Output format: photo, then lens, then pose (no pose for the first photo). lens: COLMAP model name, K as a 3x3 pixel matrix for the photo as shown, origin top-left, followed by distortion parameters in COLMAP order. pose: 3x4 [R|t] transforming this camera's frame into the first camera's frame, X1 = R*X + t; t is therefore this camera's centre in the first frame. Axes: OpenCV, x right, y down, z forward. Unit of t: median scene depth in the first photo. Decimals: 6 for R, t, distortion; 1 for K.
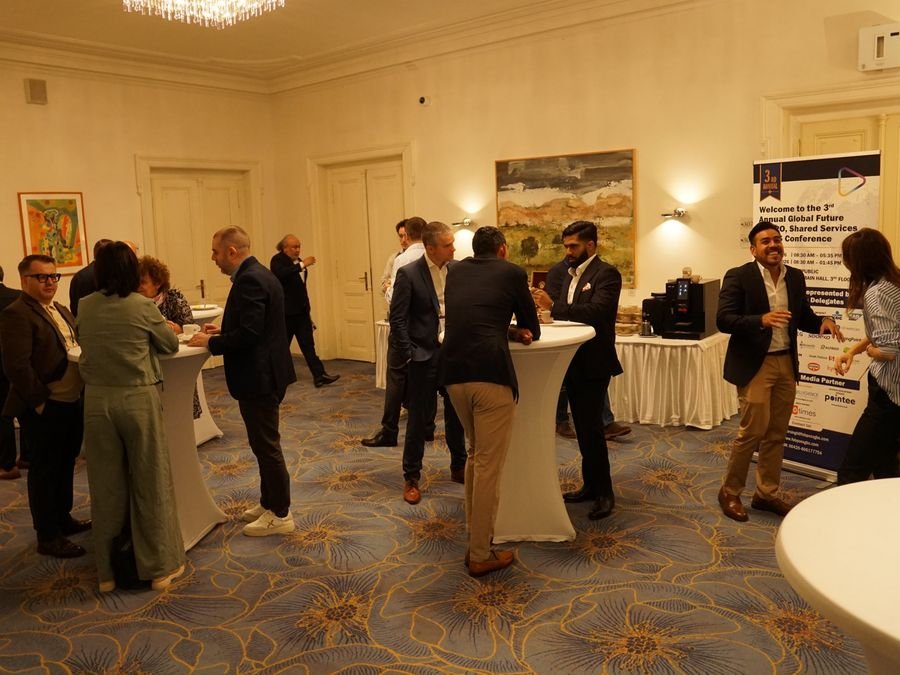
lens RADIAL K [[754.4, 0, 454.9], [0, 754.4, 338.5], [0, 0, 1]] dist [-0.130982, 0.104994]
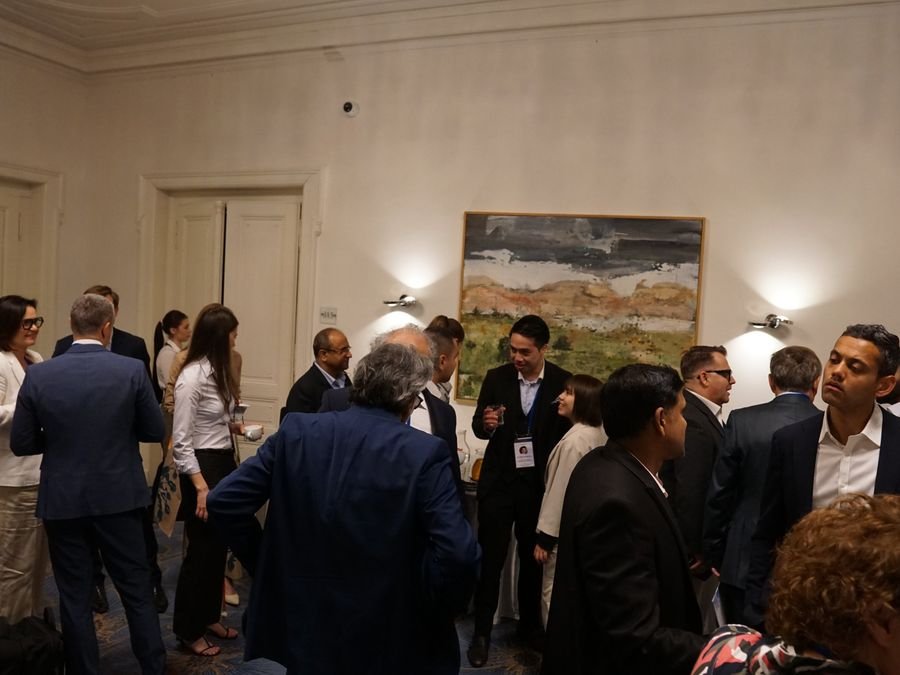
lens RADIAL K [[754.4, 0, 454.9], [0, 754.4, 338.5], [0, 0, 1]] dist [-0.130982, 0.104994]
pose [[0.958712, 0.071227, 0.275316, -0.129442], [-0.049075, 0.995039, -0.086538, -0.074824], [-0.280114, 0.069454, 0.957451, 0.404154]]
